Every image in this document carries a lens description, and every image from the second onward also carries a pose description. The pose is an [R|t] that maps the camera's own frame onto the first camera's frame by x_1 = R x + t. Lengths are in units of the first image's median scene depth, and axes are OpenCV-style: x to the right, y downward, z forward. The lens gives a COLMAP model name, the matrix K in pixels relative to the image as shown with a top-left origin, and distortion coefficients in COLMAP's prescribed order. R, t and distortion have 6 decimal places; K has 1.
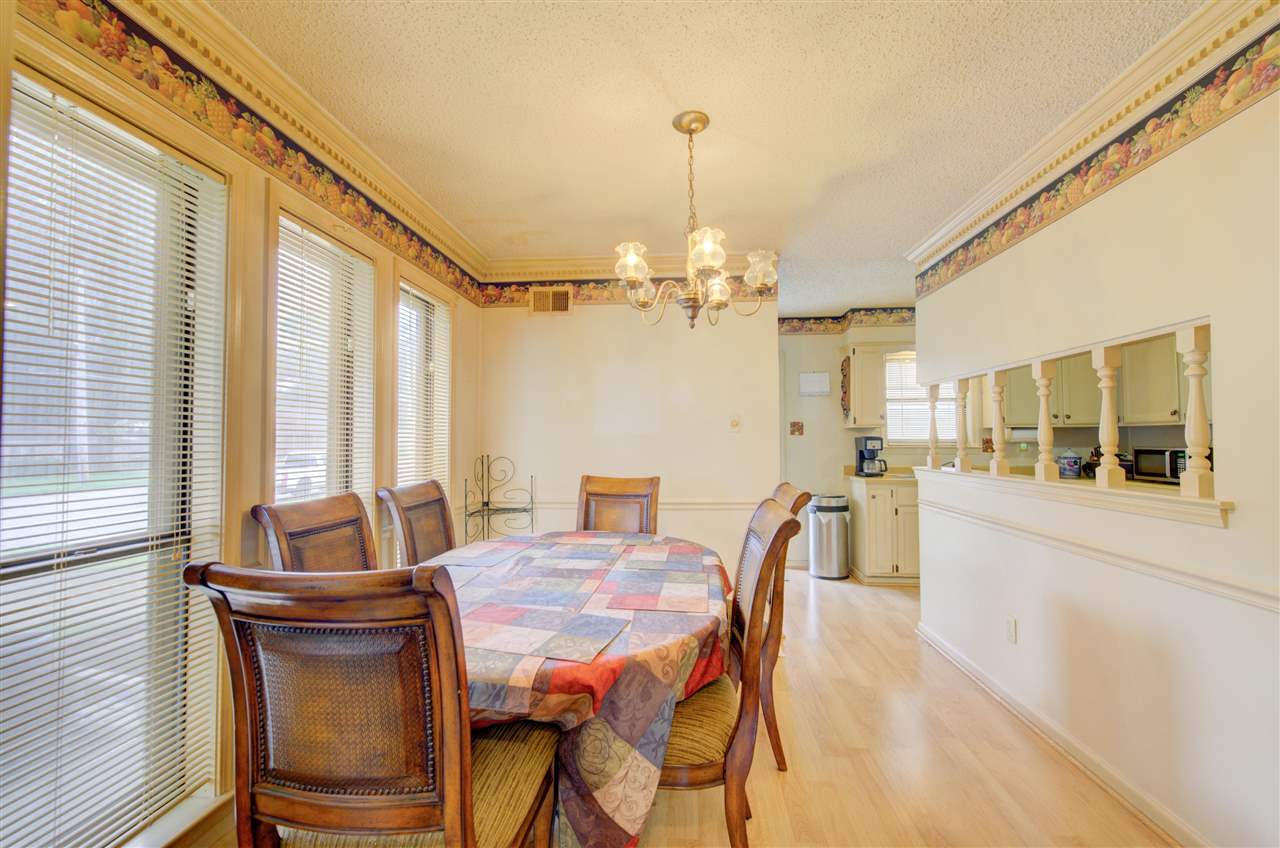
lens RADIAL K [[544.4, 0, 640.0], [0, 544.4, 424.0], [0, 0, 1]] dist [0.001052, -0.000360]
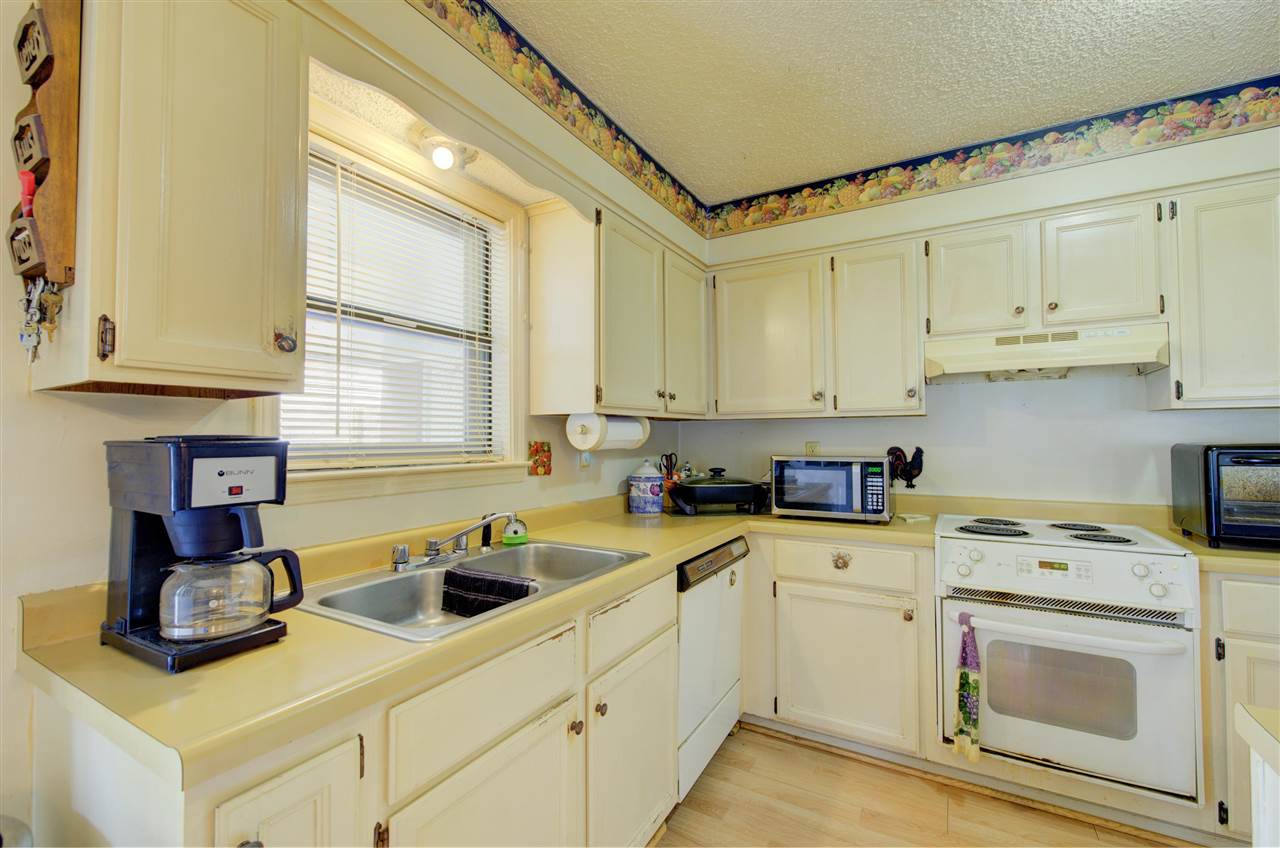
lens RADIAL K [[544.4, 0, 640.0], [0, 544.4, 424.0], [0, 0, 1]] dist [0.001052, -0.000360]
pose [[0.419719, 0.022126, 0.907385, 0.316999], [-0.019214, 0.999695, -0.015489, 0.019118], [-0.907451, -0.010933, 0.420016, 0.793596]]
